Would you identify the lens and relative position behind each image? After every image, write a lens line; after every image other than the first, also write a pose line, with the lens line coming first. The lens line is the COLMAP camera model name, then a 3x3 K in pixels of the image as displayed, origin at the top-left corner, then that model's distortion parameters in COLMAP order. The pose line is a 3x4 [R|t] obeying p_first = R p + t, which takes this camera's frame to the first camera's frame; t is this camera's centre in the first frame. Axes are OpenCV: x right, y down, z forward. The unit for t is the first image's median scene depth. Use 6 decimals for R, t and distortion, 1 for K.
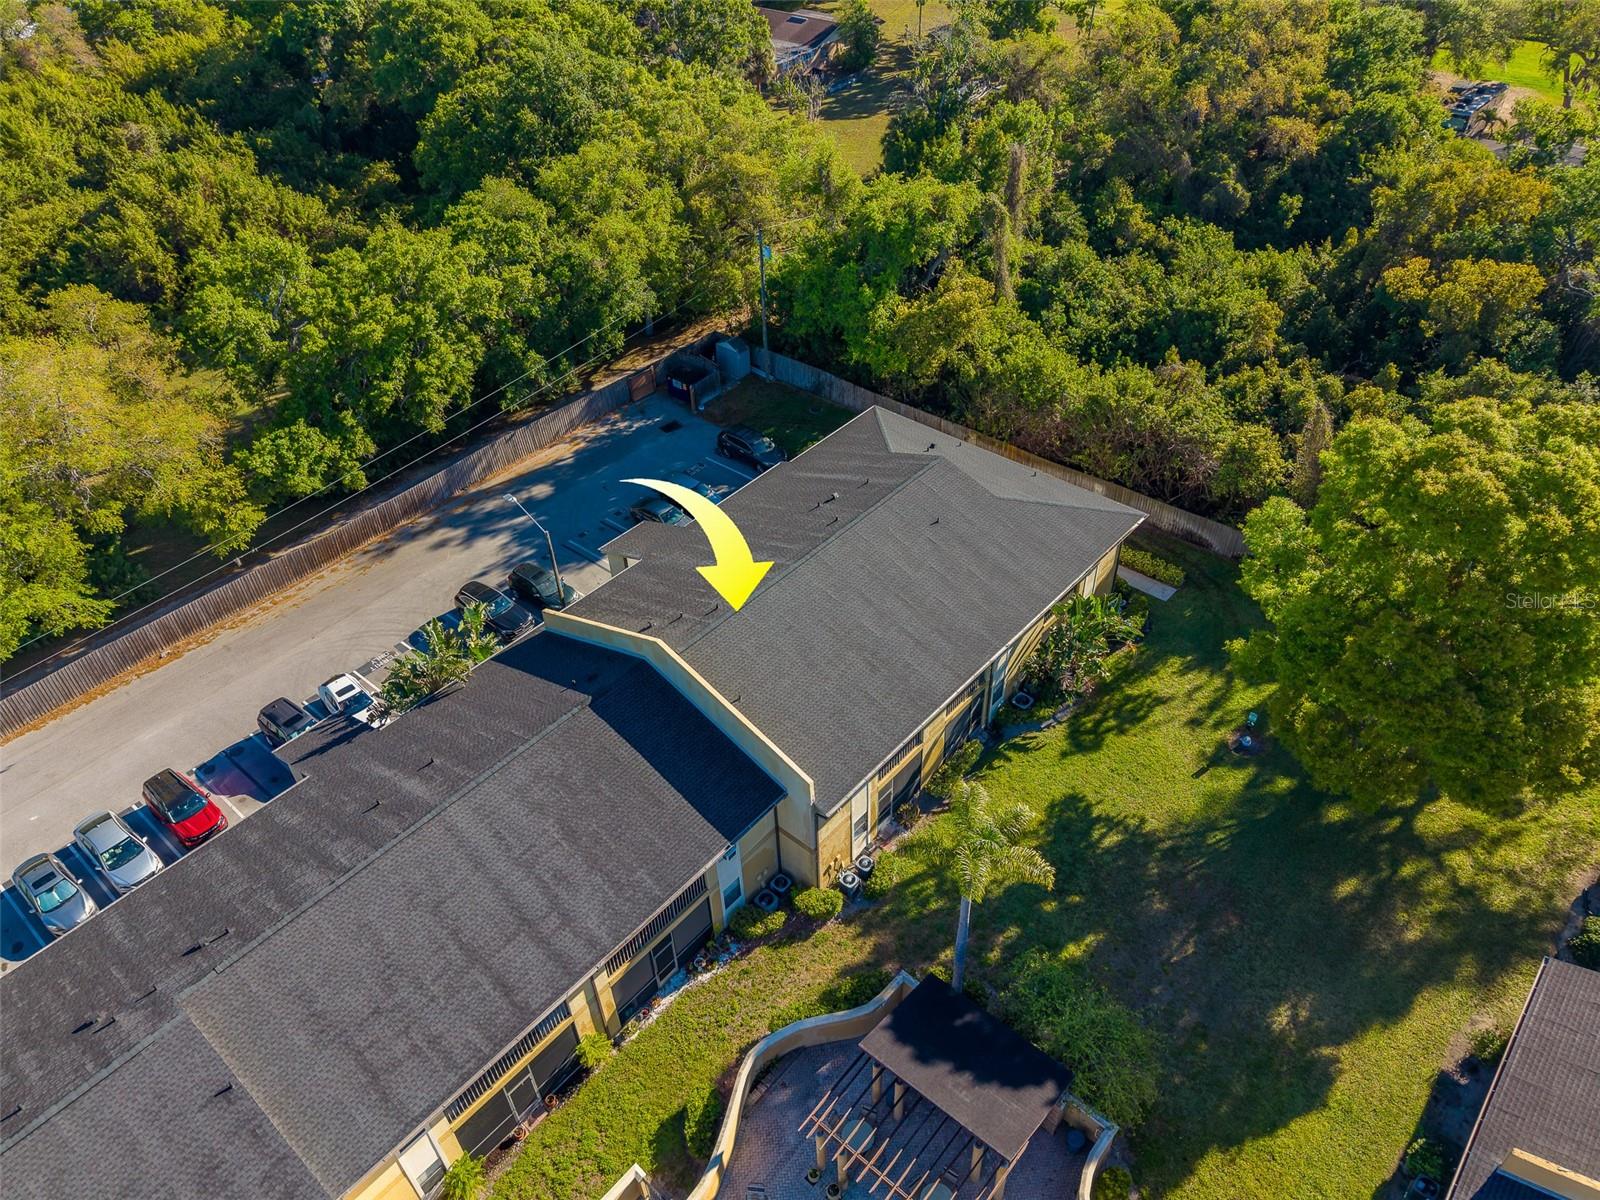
lens RADIAL K [[1140.6, 0, 800.0], [0, 1140.6, 600.0], [0, 0, 1]] dist [0.010016, 0.006718]
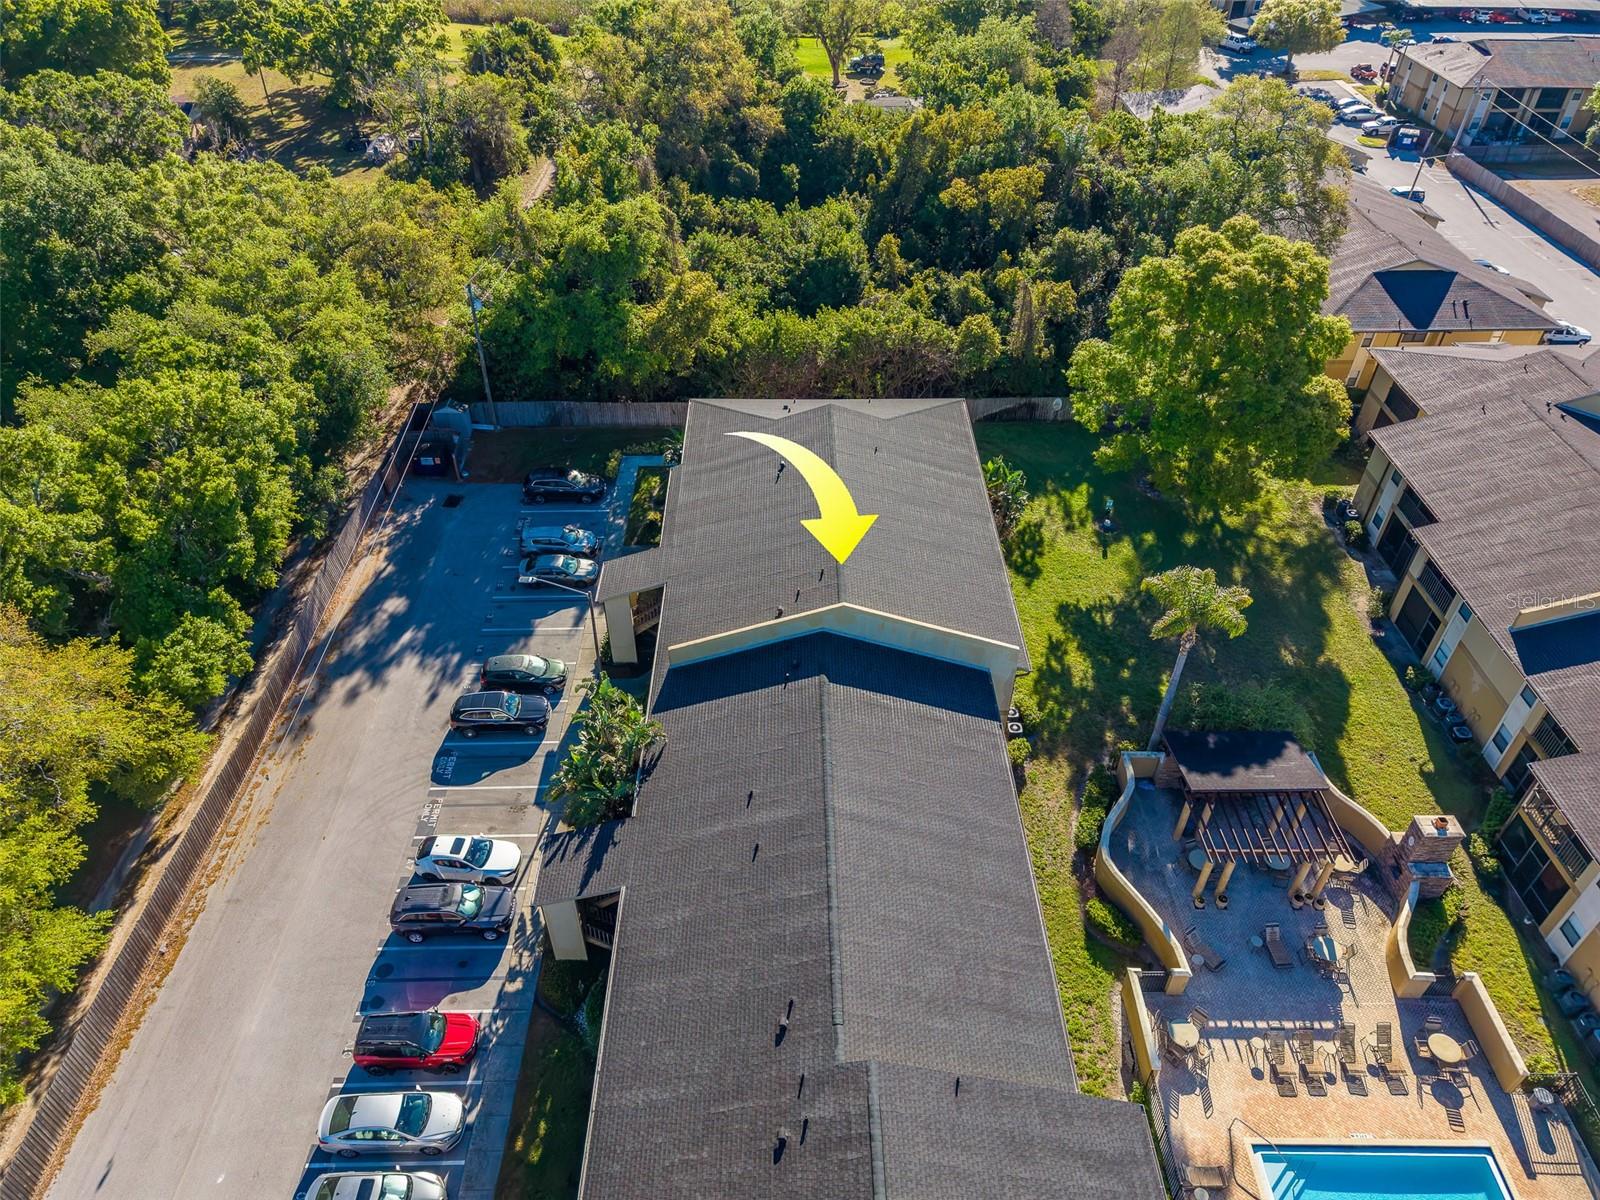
lens RADIAL K [[1083.0, 0, 800.0], [0, 1083.0, 600.0], [0, 0, 1]] dist [0.008723, -0.001565]
pose [[0.748731, -0.399506, 0.528958, -0.593189], [0.409943, 0.906149, 0.104120, -0.076586], [-0.520911, 0.138885, 0.842237, 0.126751]]
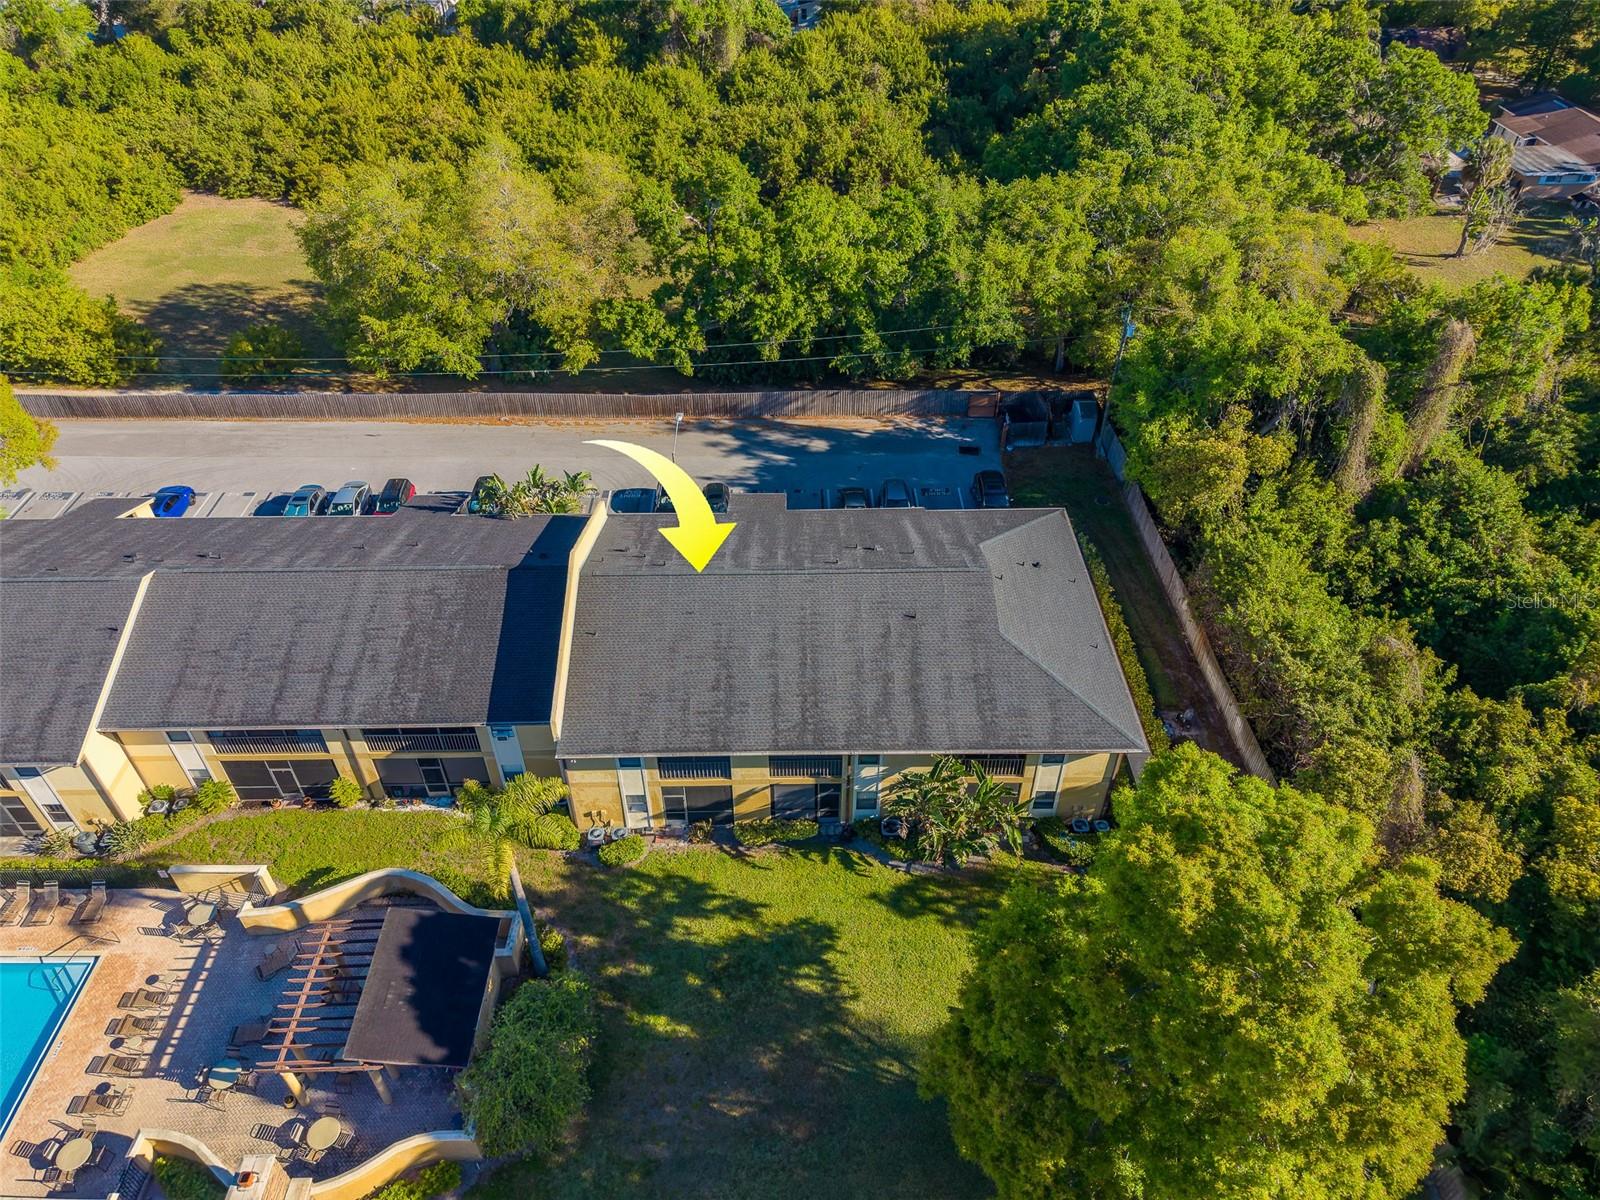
lens RADIAL K [[1083.0, 0, 800.0], [0, 1083.0, 600.0], [0, 0, 1]] dist [0.008723, -0.001565]
pose [[0.665503, 0.504392, -0.550177, 0.553523], [-0.494253, 0.850150, 0.181546, -0.200197], [0.559303, 0.151107, 0.815075, 0.208137]]
